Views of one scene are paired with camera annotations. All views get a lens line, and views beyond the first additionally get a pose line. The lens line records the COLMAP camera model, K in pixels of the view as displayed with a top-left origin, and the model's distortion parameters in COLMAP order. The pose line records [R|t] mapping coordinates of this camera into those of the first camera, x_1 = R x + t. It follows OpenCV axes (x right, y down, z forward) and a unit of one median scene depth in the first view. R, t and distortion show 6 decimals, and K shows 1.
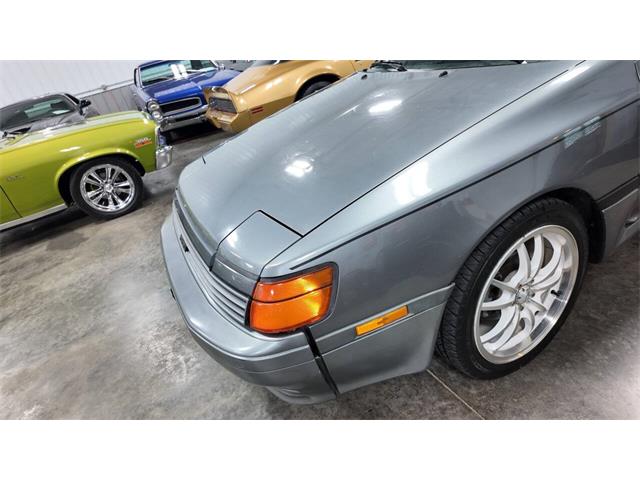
lens RADIAL K [[375.6, 0, 320.0], [0, 375.6, 240.0], [0, 0, 1]] dist [0.024978, -0.023138]
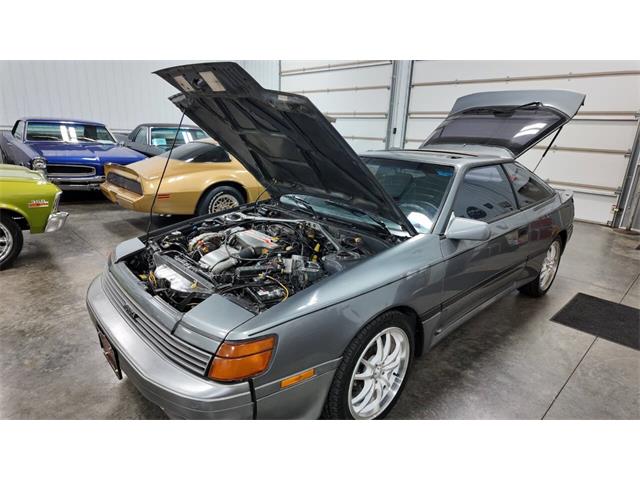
lens RADIAL K [[375.6, 0, 320.0], [0, 375.6, 240.0], [0, 0, 1]] dist [0.024978, -0.023138]
pose [[0.927153, 0.188862, 0.323601, -0.260878], [-0.102202, 0.958394, -0.266524, 0.056949], [-0.360474, 0.214036, 0.907881, -0.397366]]
